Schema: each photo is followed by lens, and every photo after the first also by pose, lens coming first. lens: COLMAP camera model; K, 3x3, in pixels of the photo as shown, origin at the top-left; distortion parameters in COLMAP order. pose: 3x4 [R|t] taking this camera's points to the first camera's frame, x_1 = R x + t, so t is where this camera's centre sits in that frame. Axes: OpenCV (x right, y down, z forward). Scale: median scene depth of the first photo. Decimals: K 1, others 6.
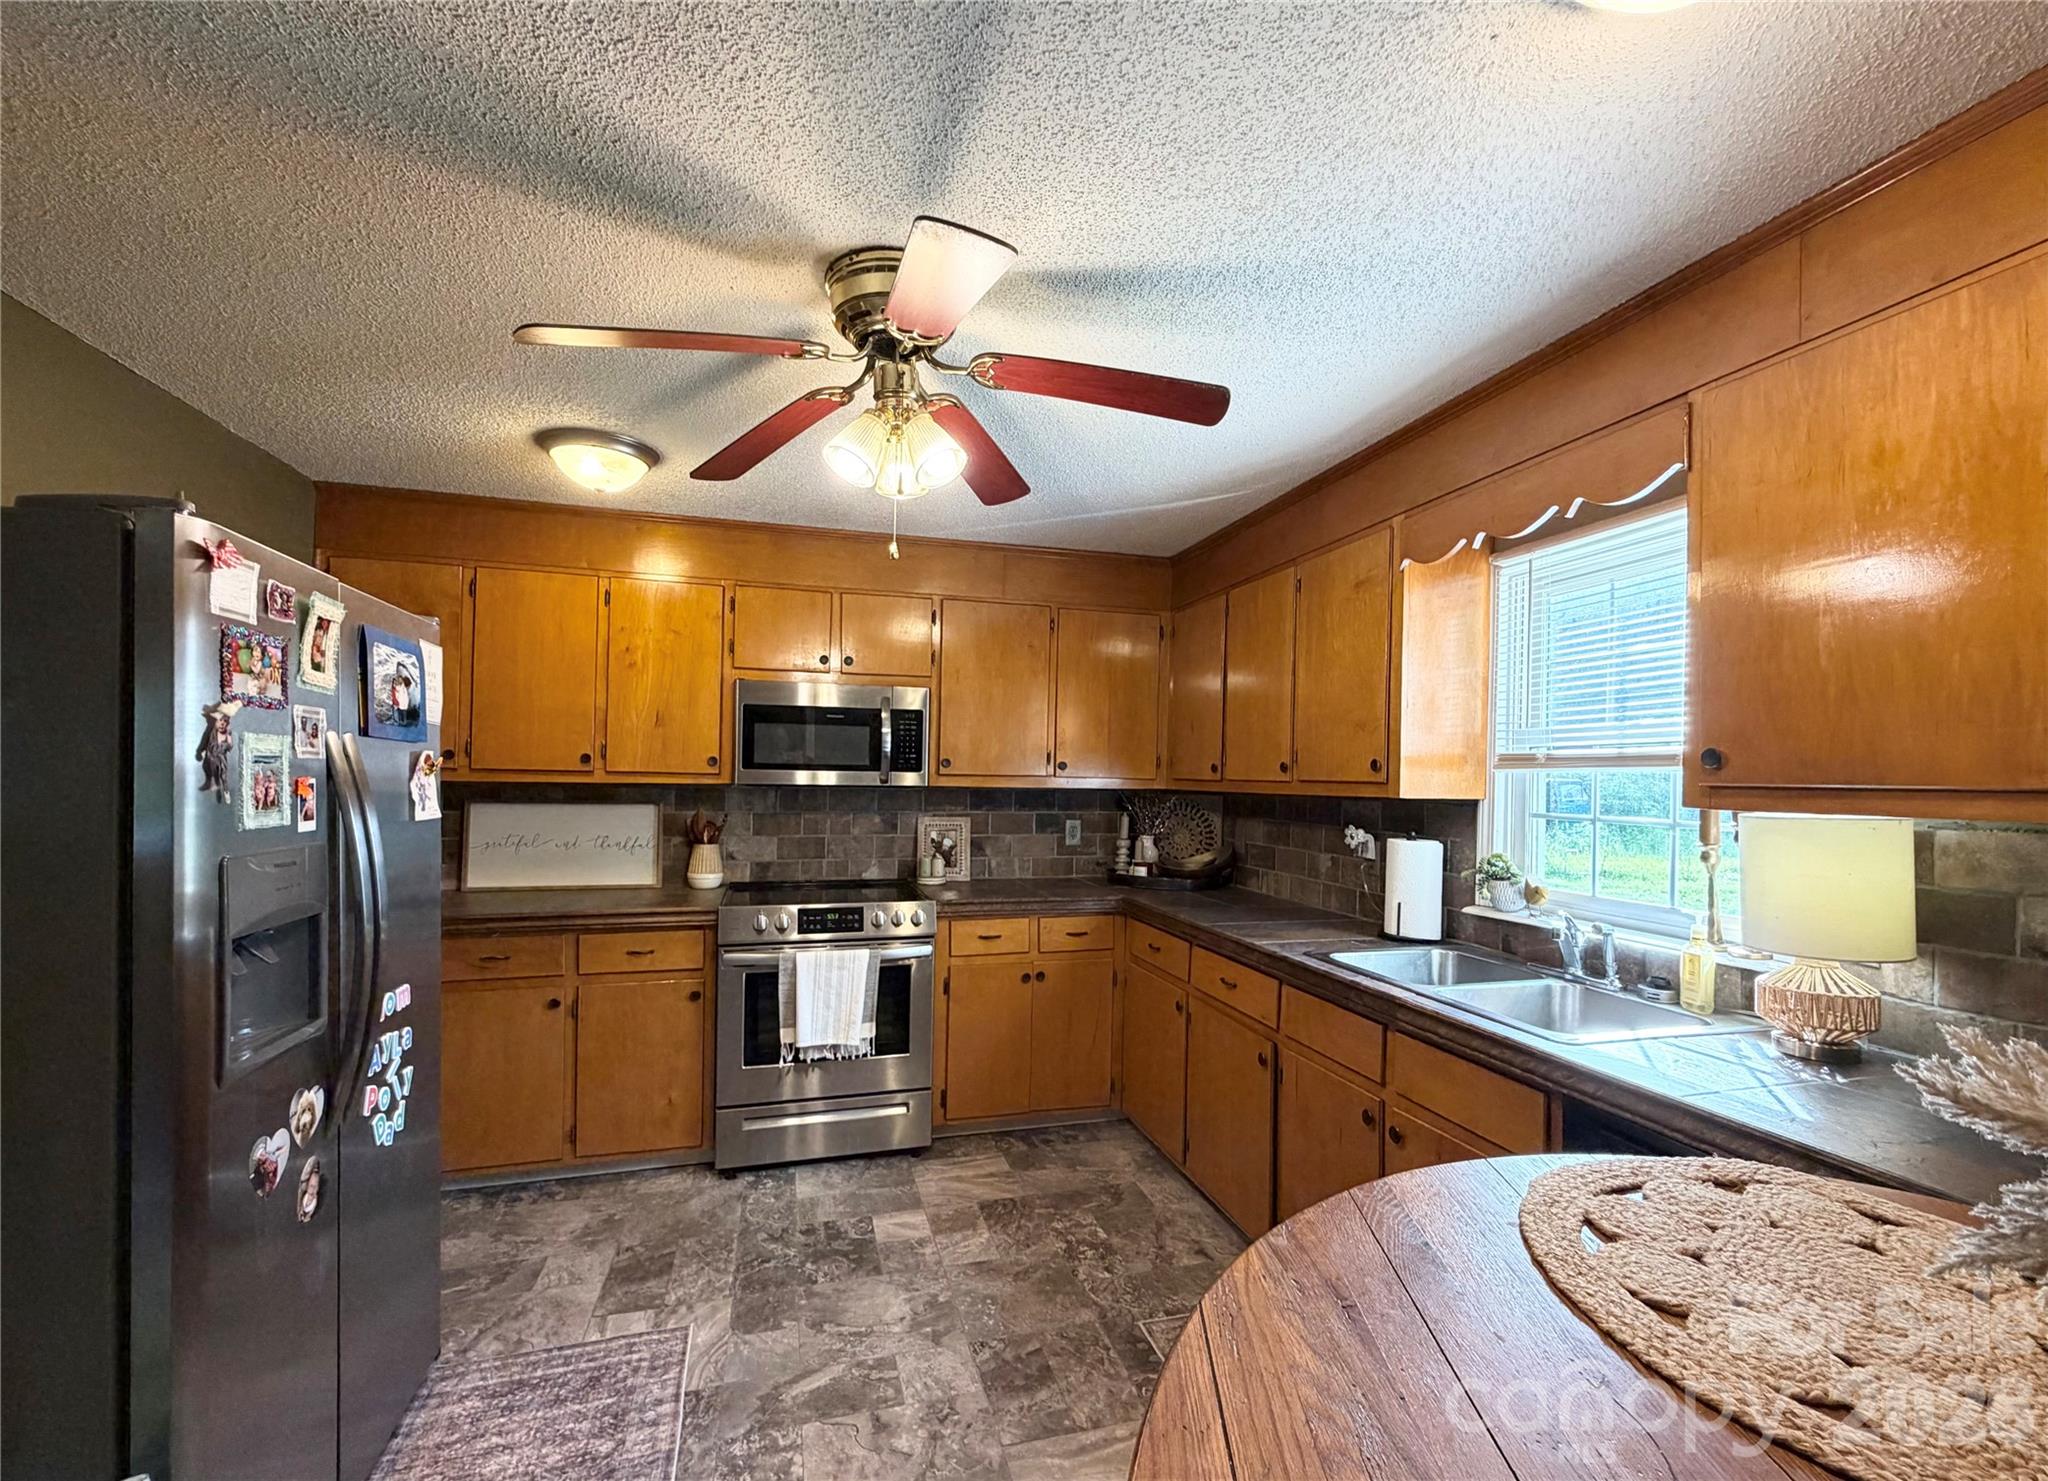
lens RADIAL K [[847.2, 0, 1018.3], [0, 847.2, 769.2], [0, 0, 1]] dist [0.000281, 0.000182]
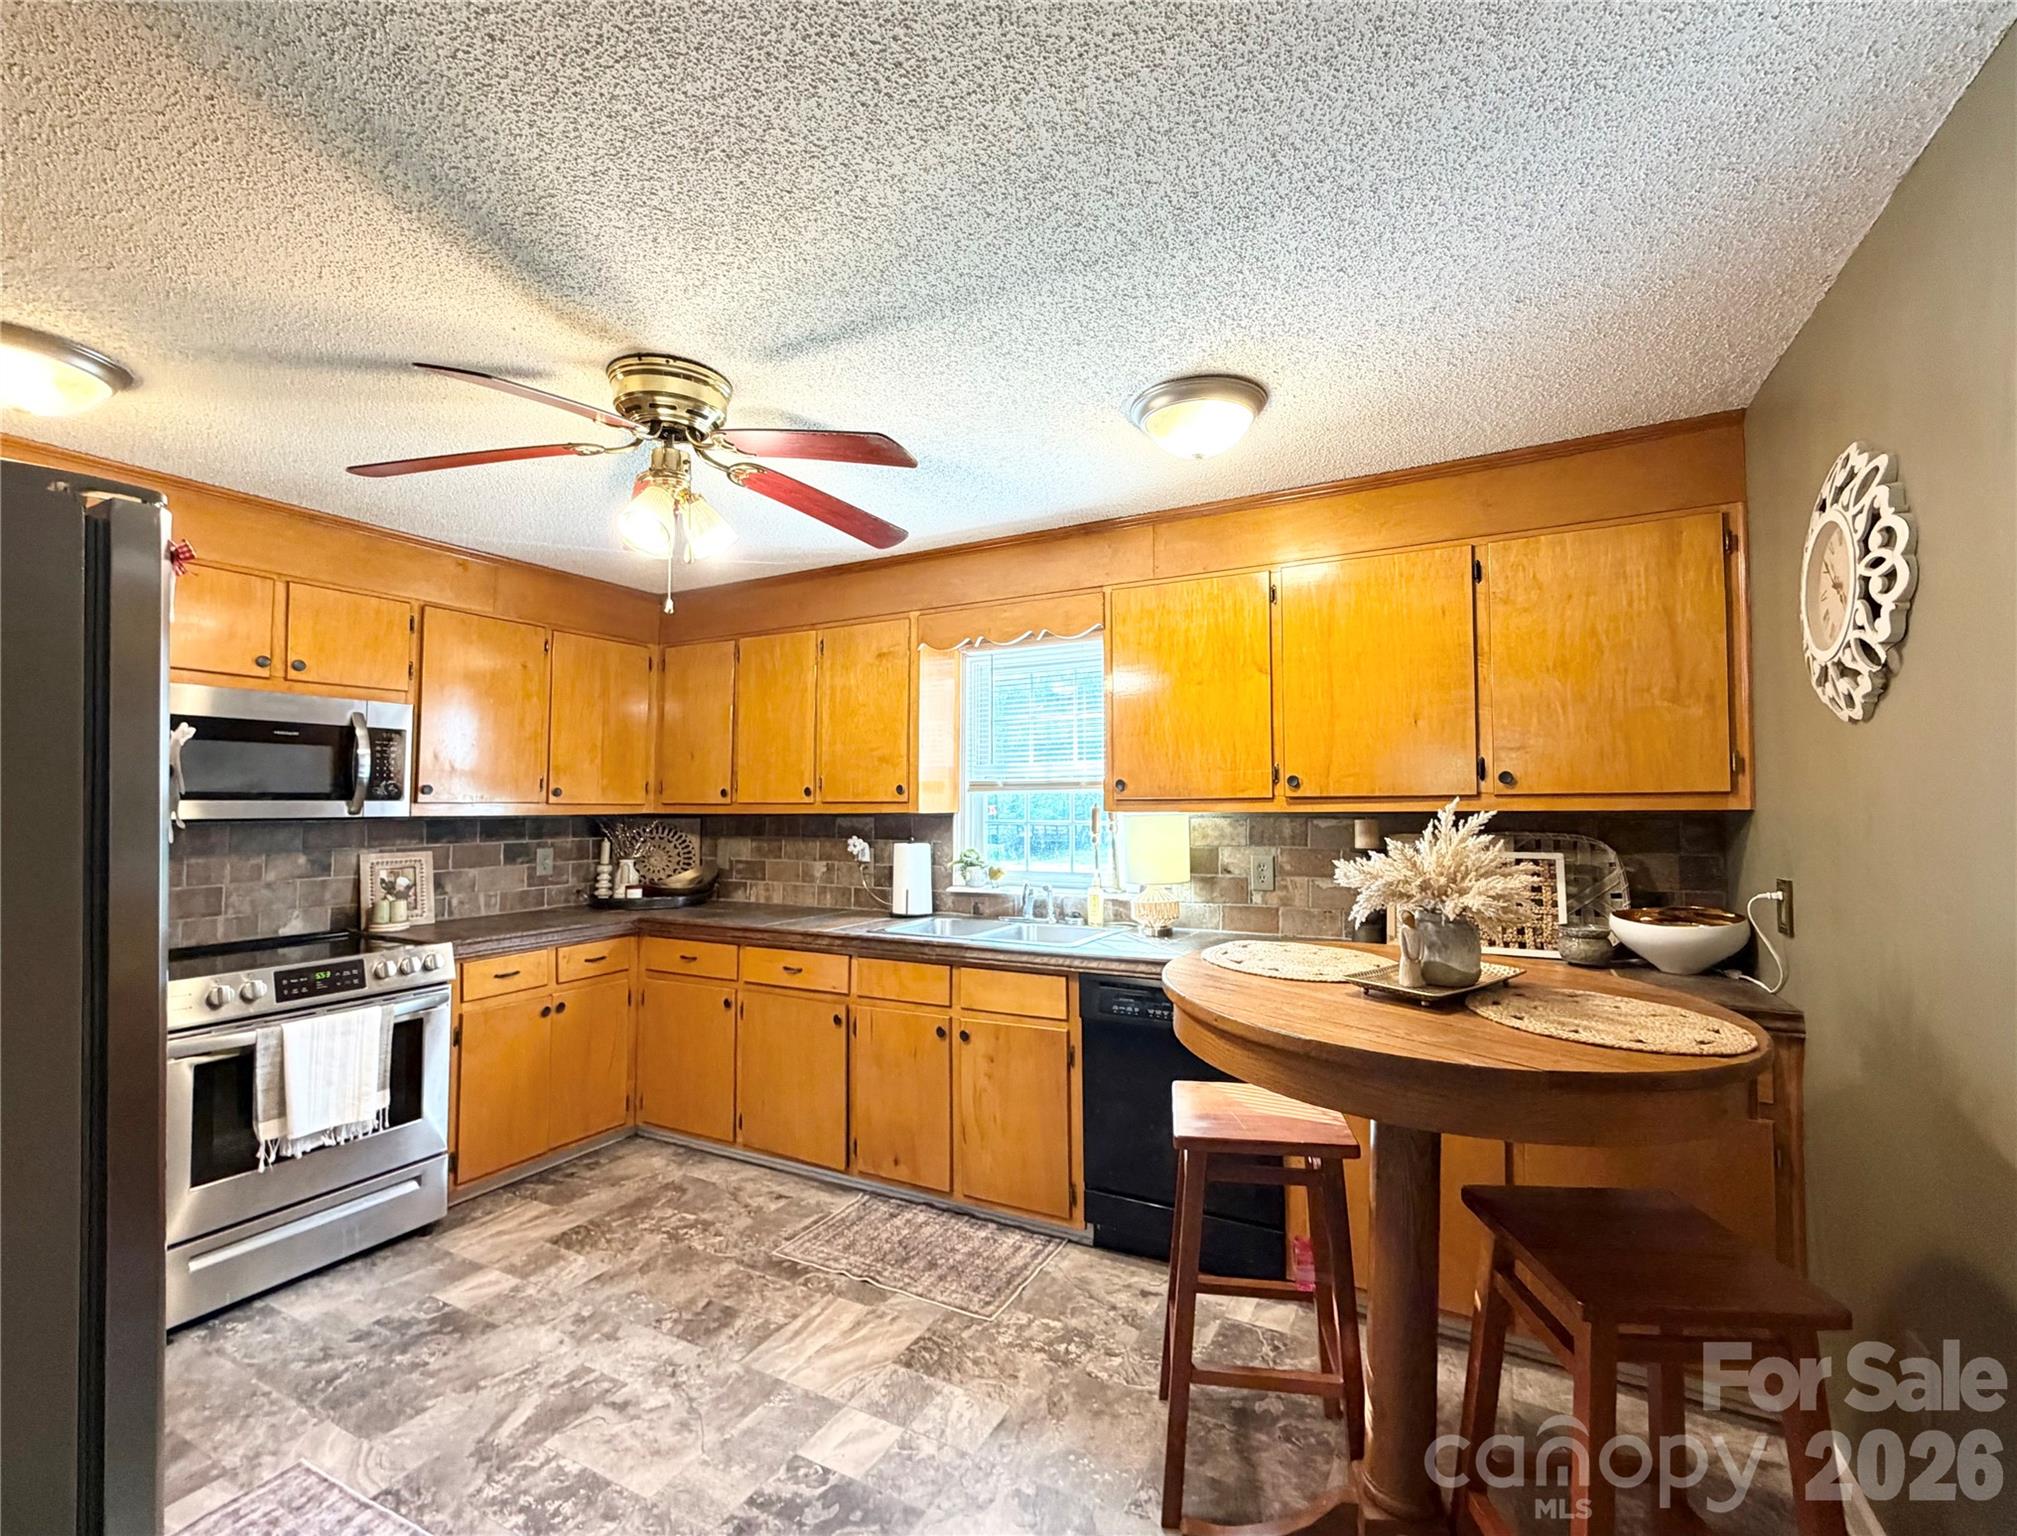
lens RADIAL K [[881.3, 0, 1008.5], [0, 881.3, 768.0], [0, 0, 1]] dist [0.000527, 0.000054]
pose [[0.693420, 0.011105, 0.720448, -0.393316], [0.009162, 0.999665, -0.024227, -0.002687], [-0.720475, 0.023400, 0.693086, -0.093666]]
